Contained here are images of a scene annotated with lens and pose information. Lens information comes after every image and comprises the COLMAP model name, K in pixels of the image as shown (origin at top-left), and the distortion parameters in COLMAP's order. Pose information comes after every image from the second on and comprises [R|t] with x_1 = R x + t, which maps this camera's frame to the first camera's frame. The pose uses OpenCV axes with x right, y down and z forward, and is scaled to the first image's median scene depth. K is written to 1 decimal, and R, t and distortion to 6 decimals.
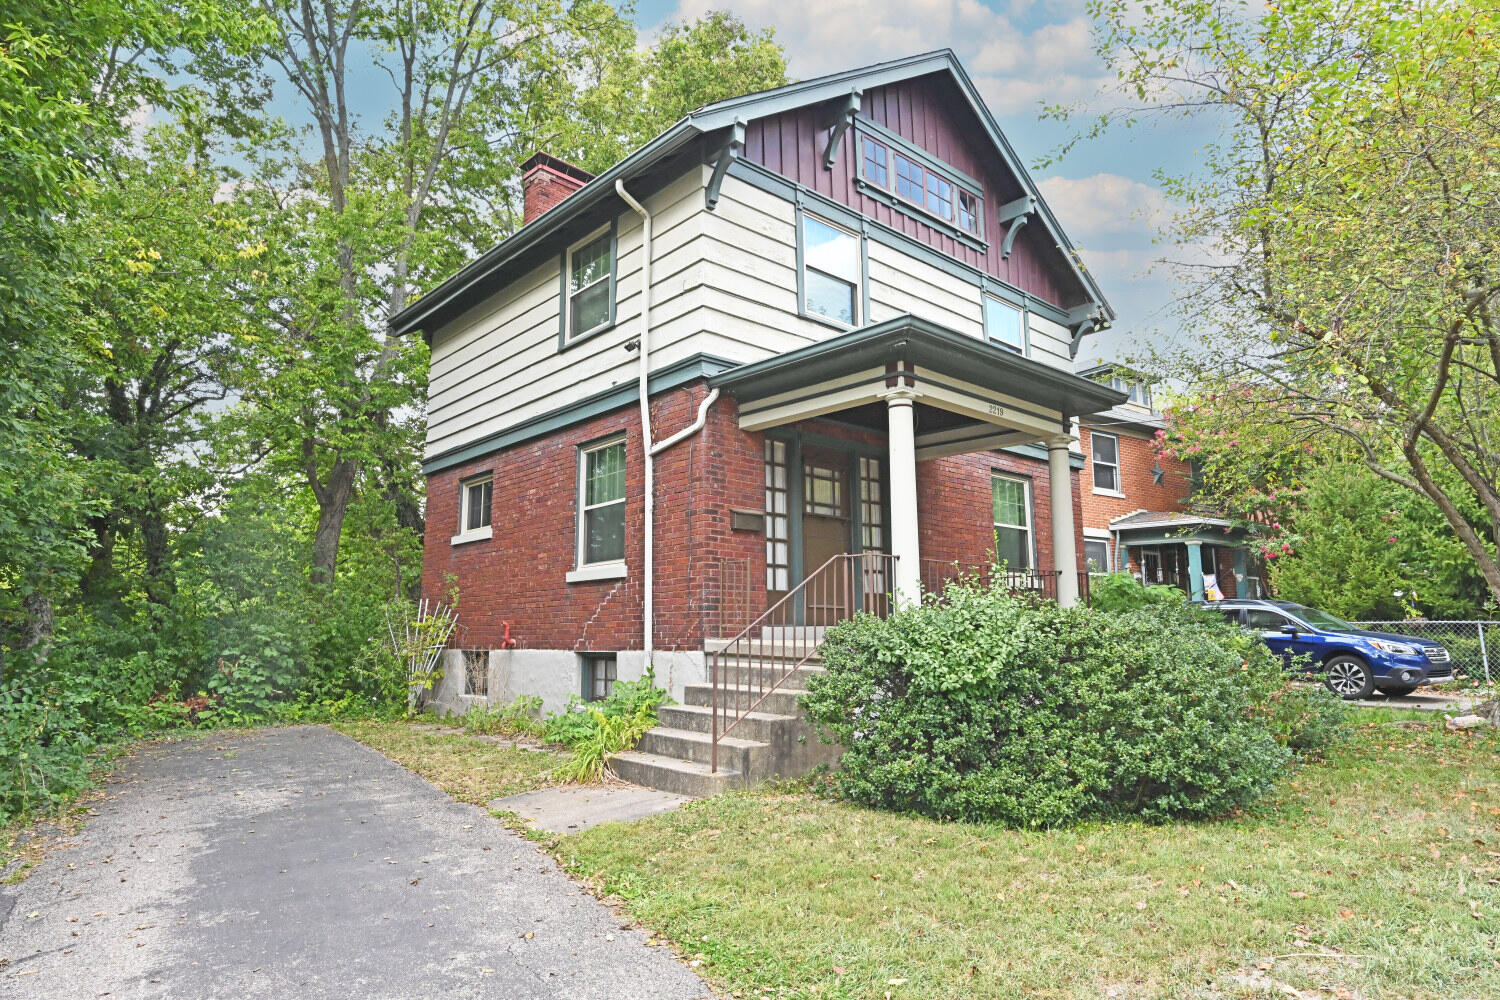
lens RADIAL K [[877.3, 0, 750.3], [0, 877.3, 505.3], [0, 0, 1]] dist [-0.003819, 0.003495]
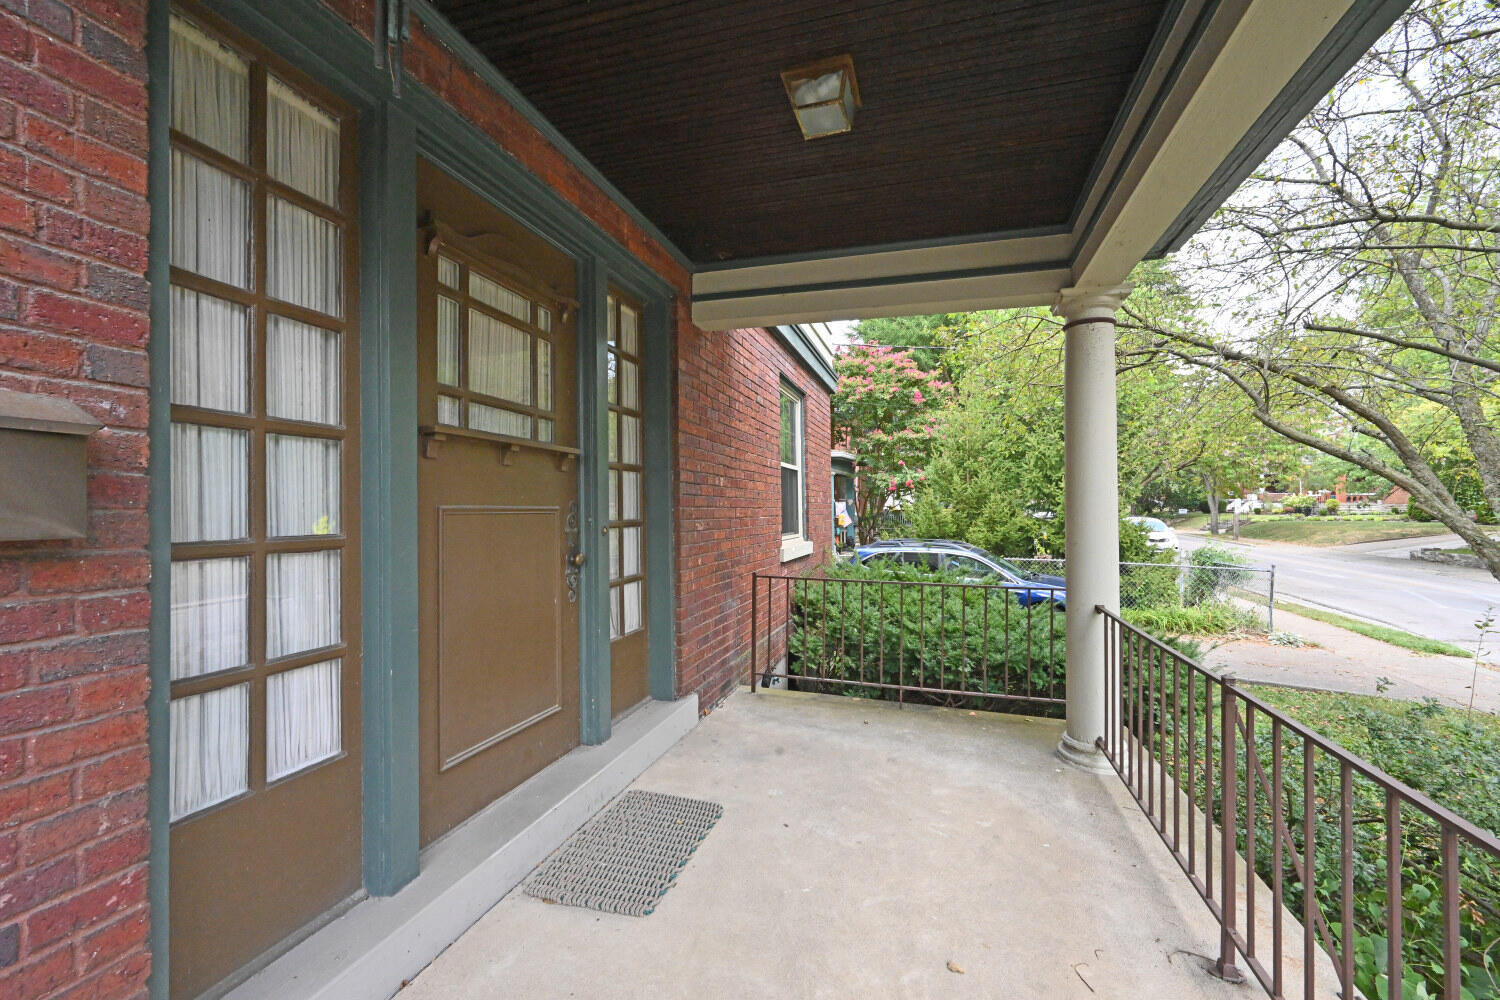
lens RADIAL K [[593.7, 0, 751.5], [0, 593.7, 504.7], [0, 0, 1]] dist [0.000948, 0.000752]
pose [[0.861780, 0.008054, 0.507218, 0.052330], [-0.077647, 0.990186, 0.116203, 0.003436], [-0.501304, -0.139526, 0.853948, 0.758034]]
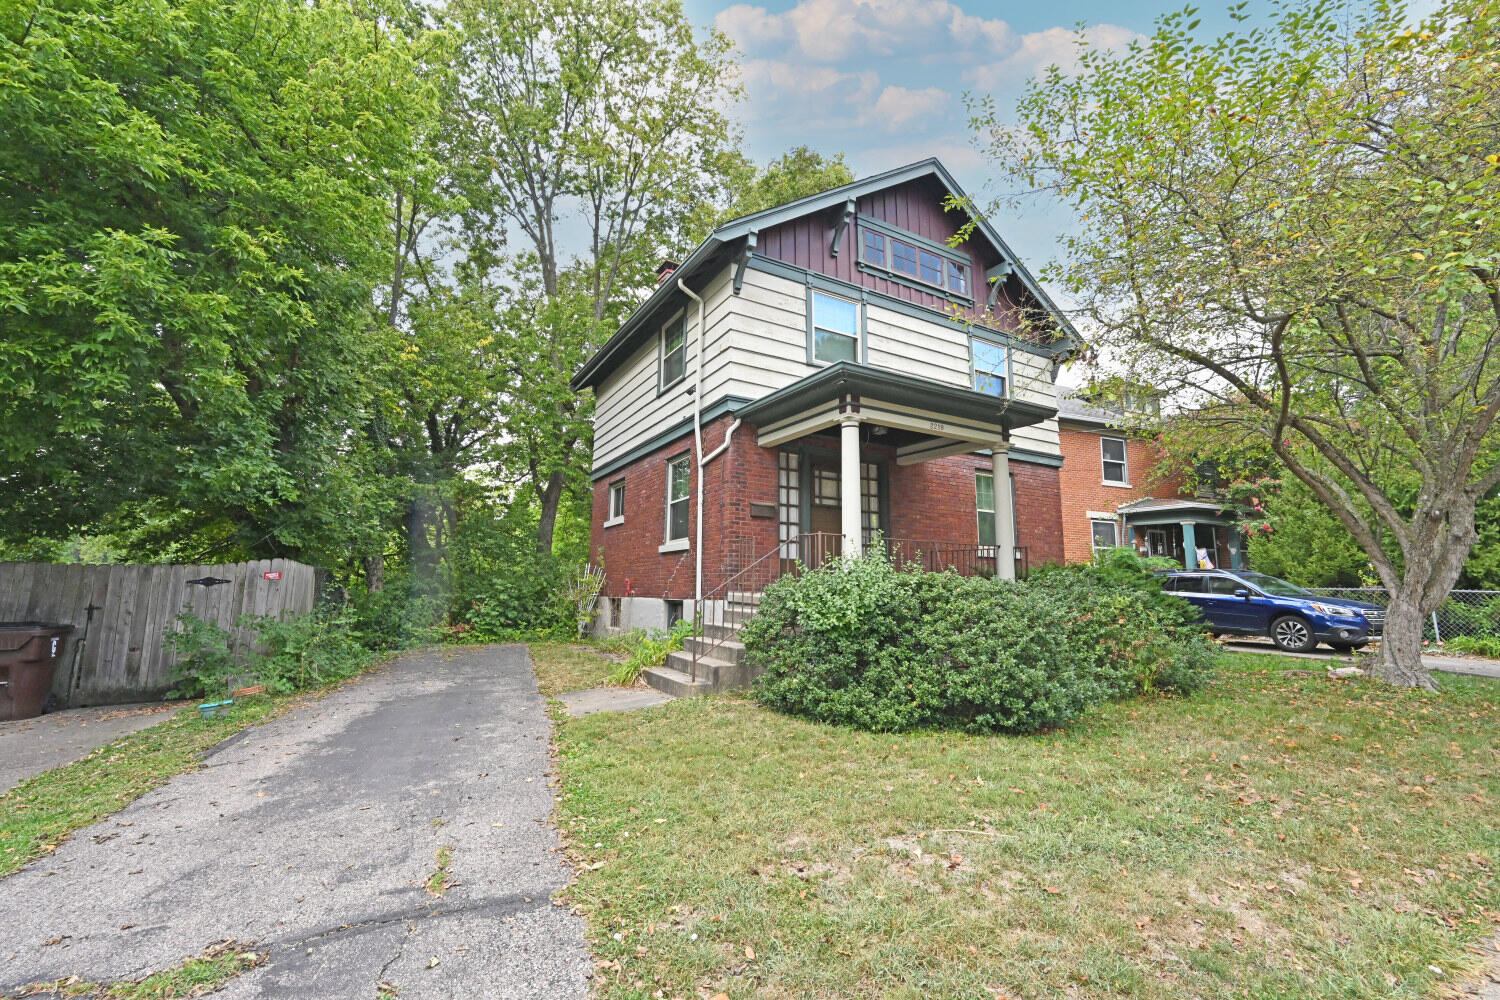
lens RADIAL K [[625.9, 0, 751.0], [0, 625.9, 500.4], [0, 0, 1]] dist [0.001932, 0.000428]
pose [[0.978016, -0.013422, -0.208099, 0.165685], [0.014231, 0.999896, 0.002390, -0.000772], [0.208045, -0.005299, 0.978105, -0.002570]]
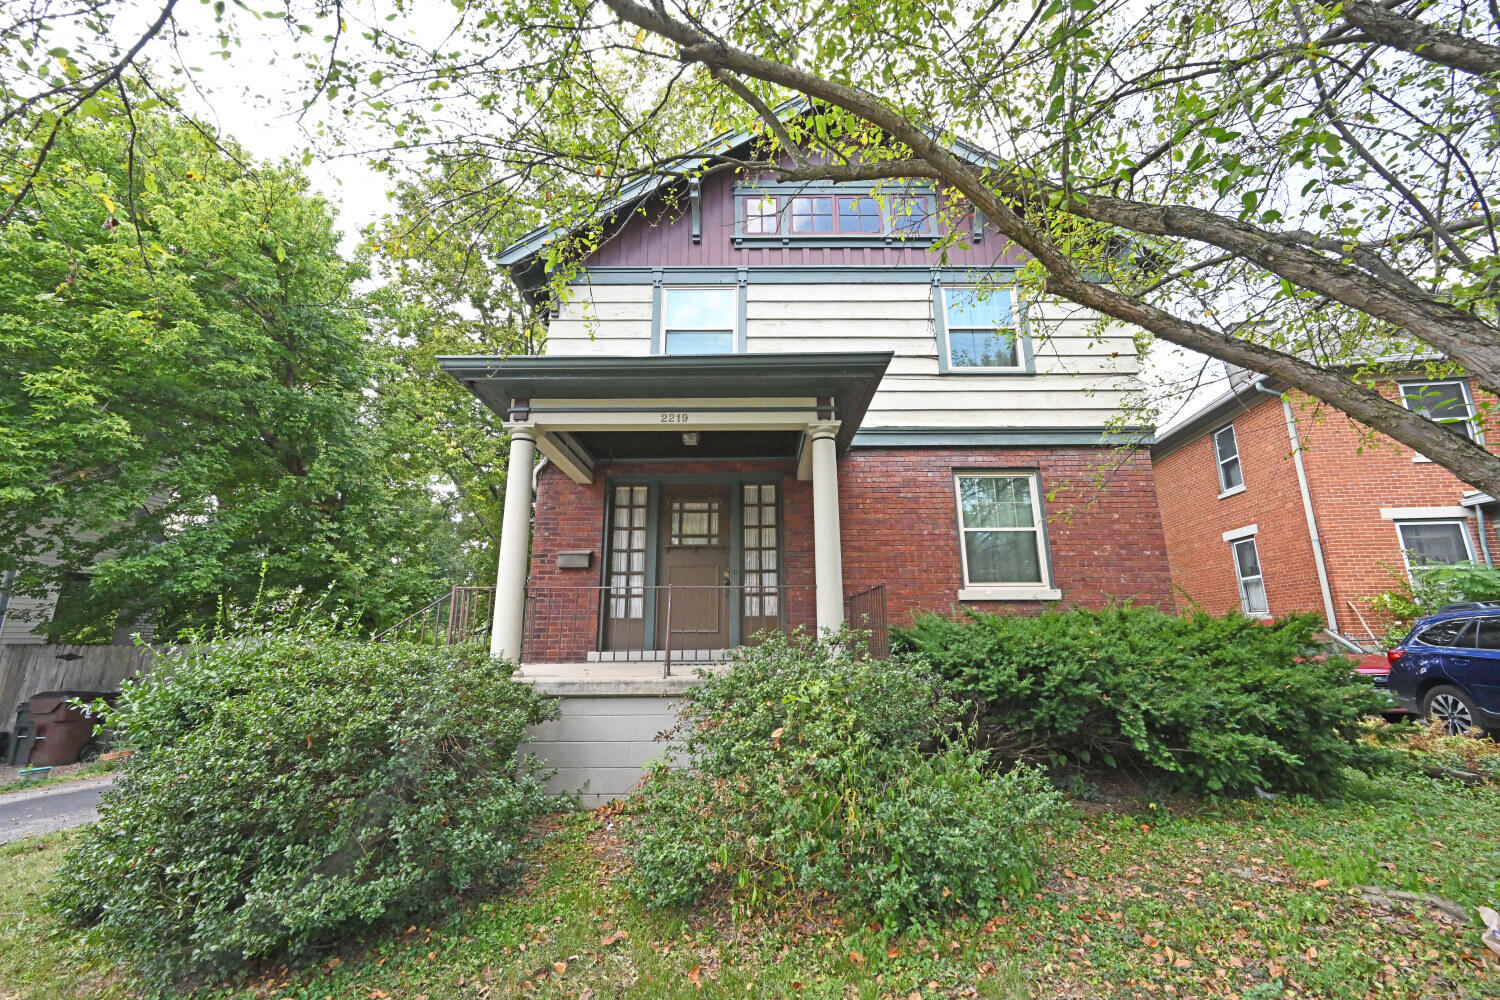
lens RADIAL K [[593.7, 0, 751.7], [0, 593.7, 499.8], [0, 0, 1]] dist [0.000948, 0.000752]
pose [[0.748009, -0.153367, -0.645725, 0.606455], [0.100125, 0.987876, -0.118646, 0.048835], [0.656093, 0.024096, 0.754295, 0.482877]]
